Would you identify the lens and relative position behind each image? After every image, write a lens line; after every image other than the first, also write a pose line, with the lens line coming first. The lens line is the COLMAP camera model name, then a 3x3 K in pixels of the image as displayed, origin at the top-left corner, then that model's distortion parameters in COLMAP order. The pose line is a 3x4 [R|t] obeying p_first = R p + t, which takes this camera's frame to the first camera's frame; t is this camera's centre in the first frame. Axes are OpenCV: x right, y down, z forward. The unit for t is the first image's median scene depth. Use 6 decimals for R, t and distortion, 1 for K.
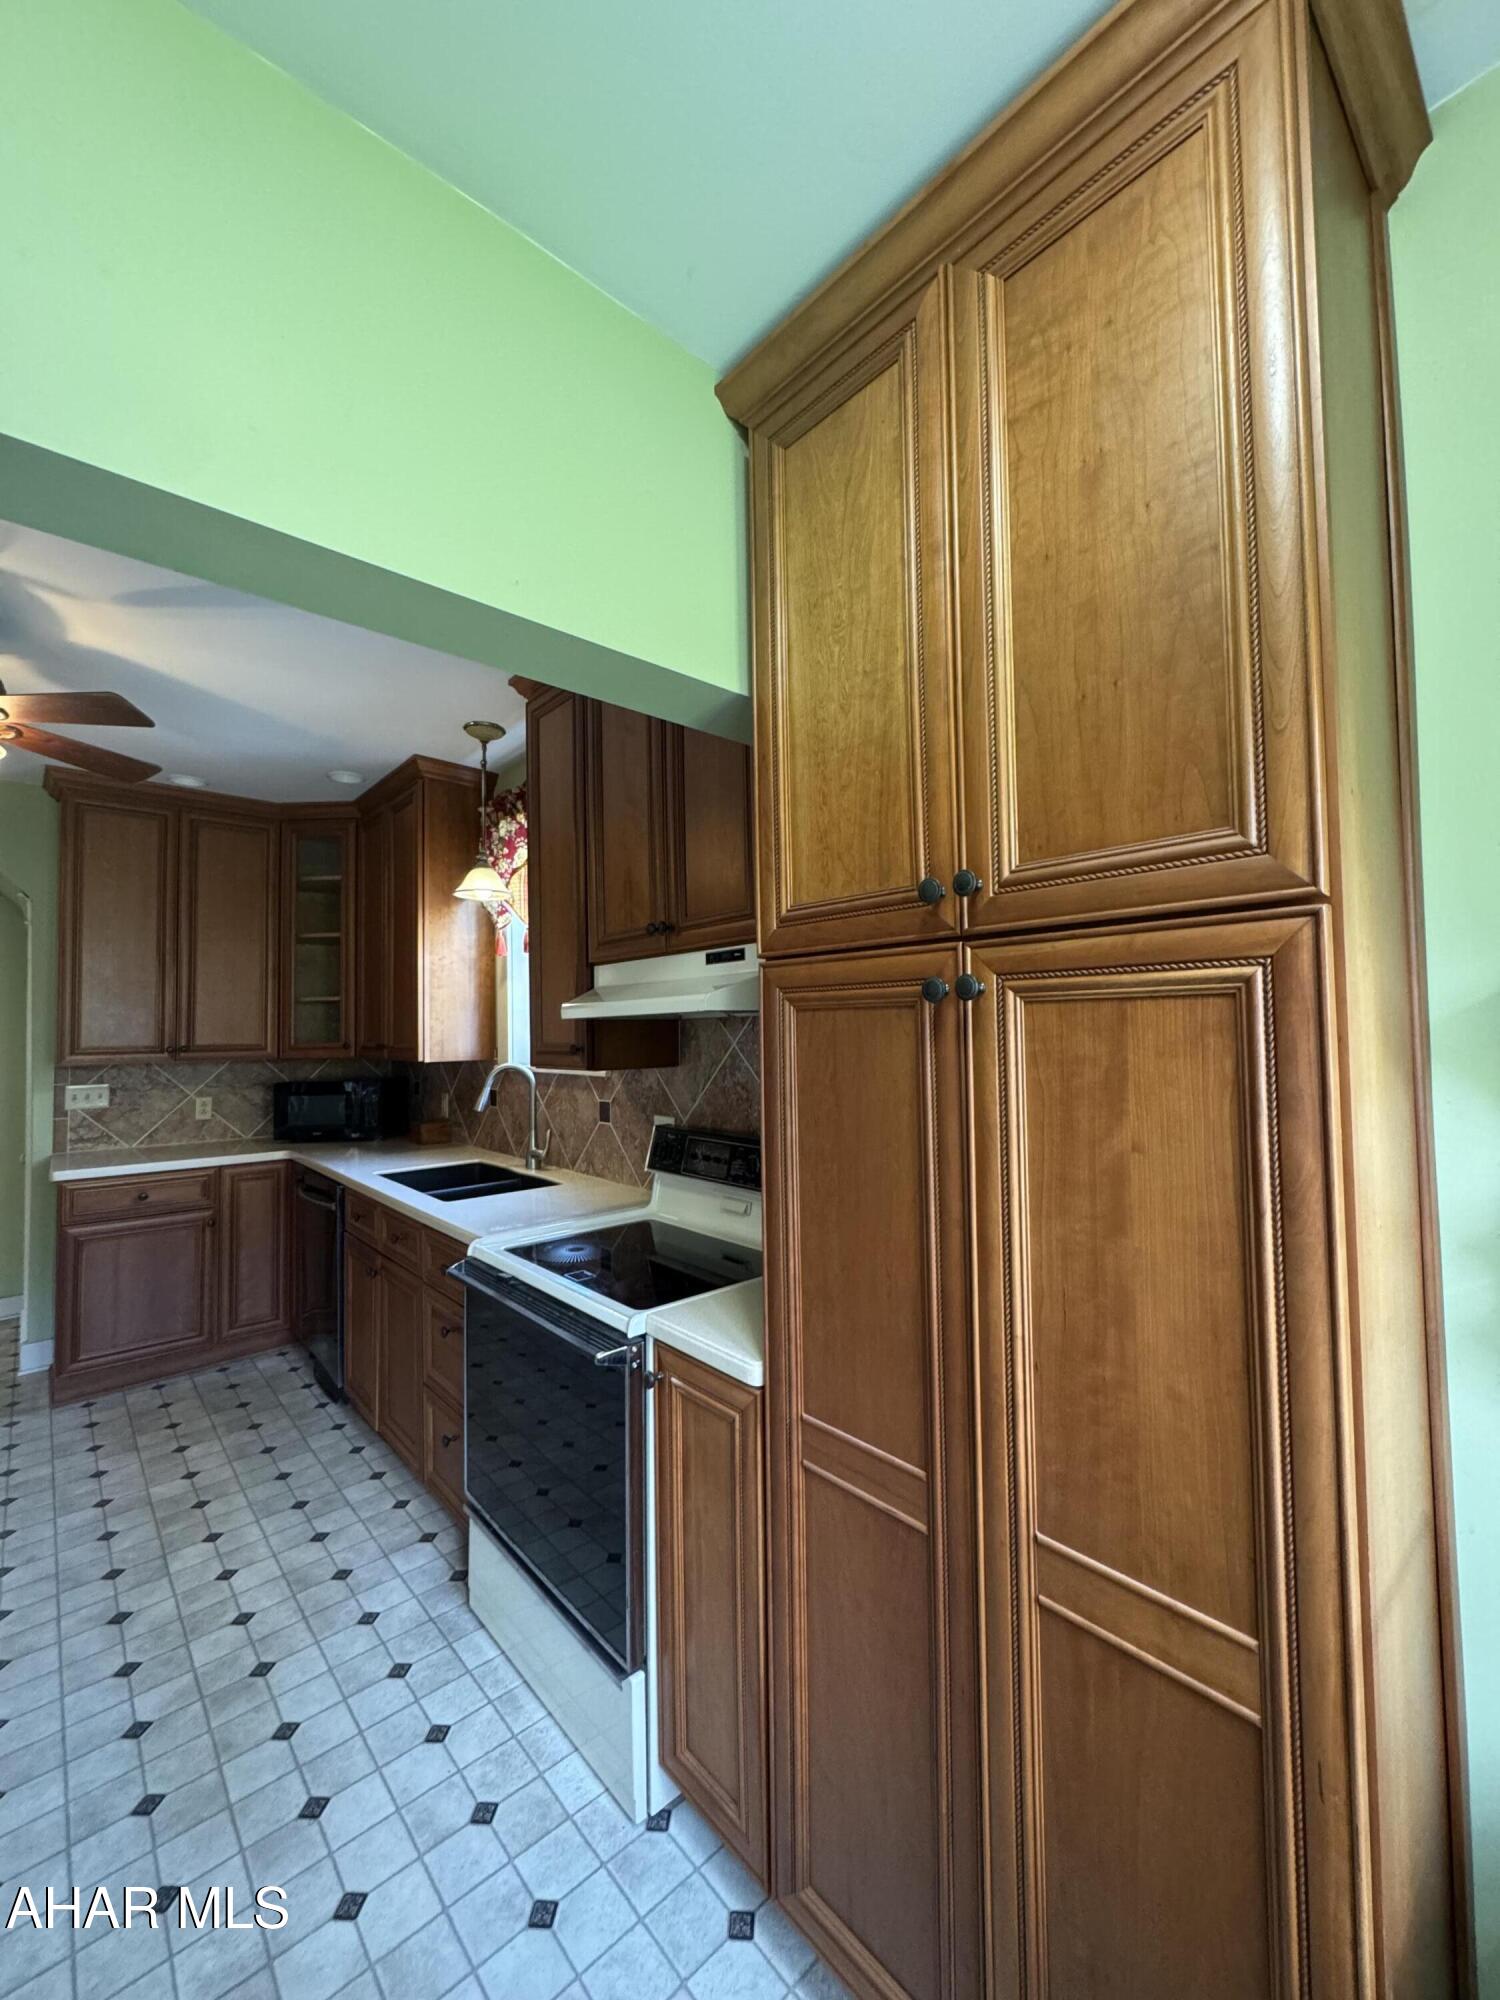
lens RADIAL K [[800.2, 0, 750.0], [0, 800.2, 1000.0], [0, 0, 1]] dist [-0.002234, -0.000030]
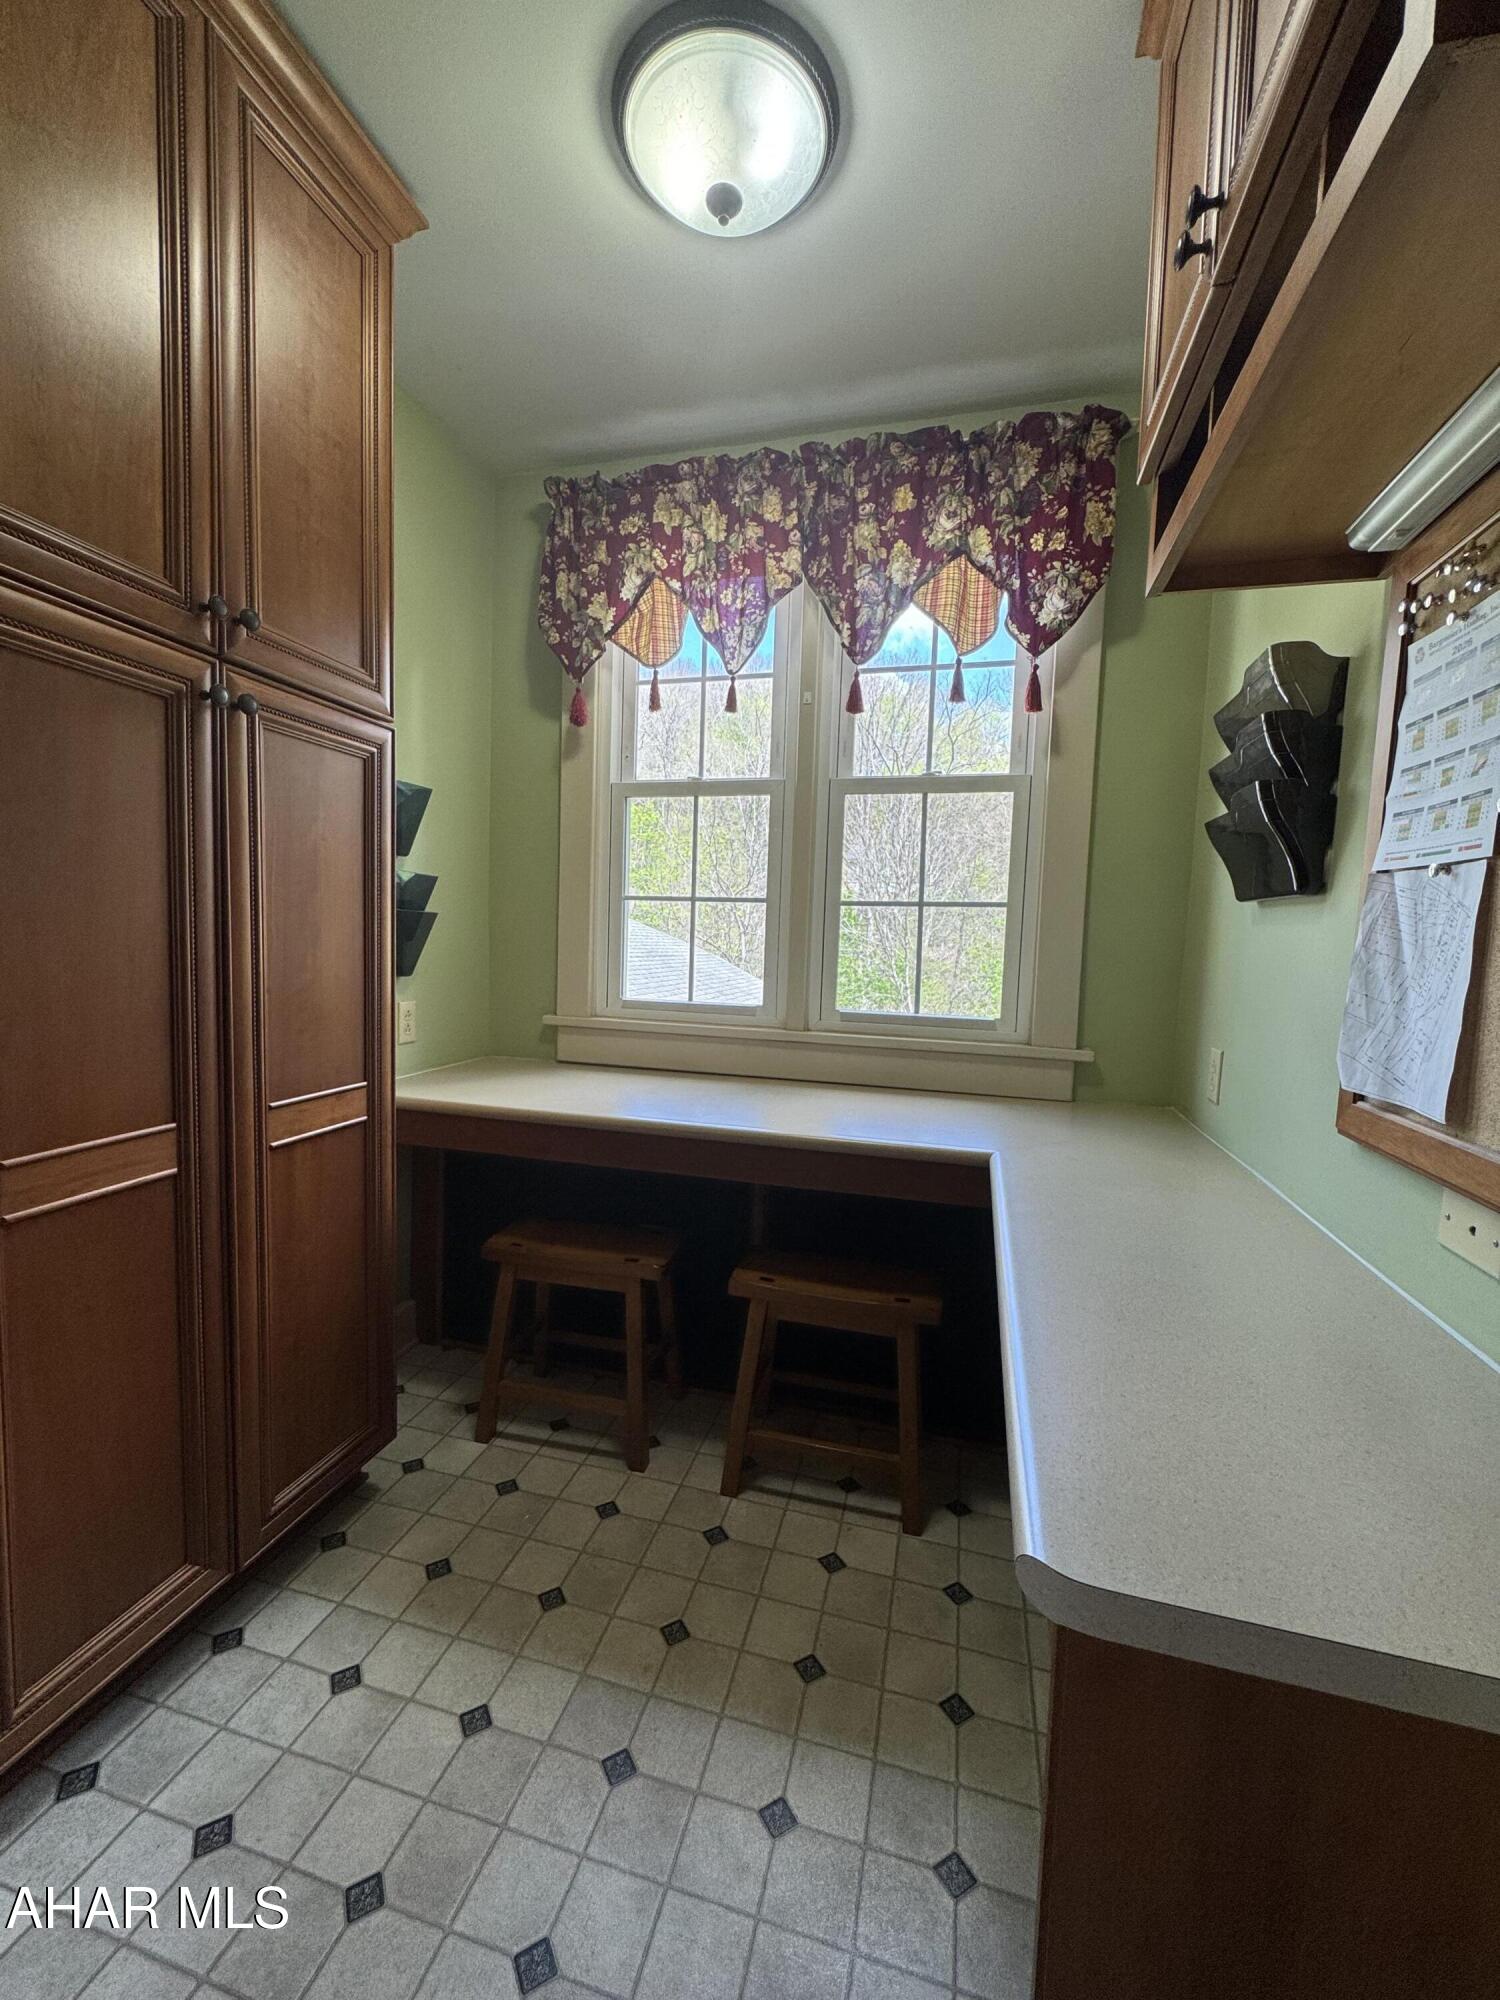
lens RADIAL K [[800.2, 0, 750.0], [0, 800.2, 1000.0], [0, 0, 1]] dist [-0.002234, -0.000030]
pose [[-0.551327, -0.067778, 0.831532, -0.439905], [-0.056122, 0.997450, 0.044091, 0.123047], [-0.832400, -0.022359, -0.553725, 0.361975]]
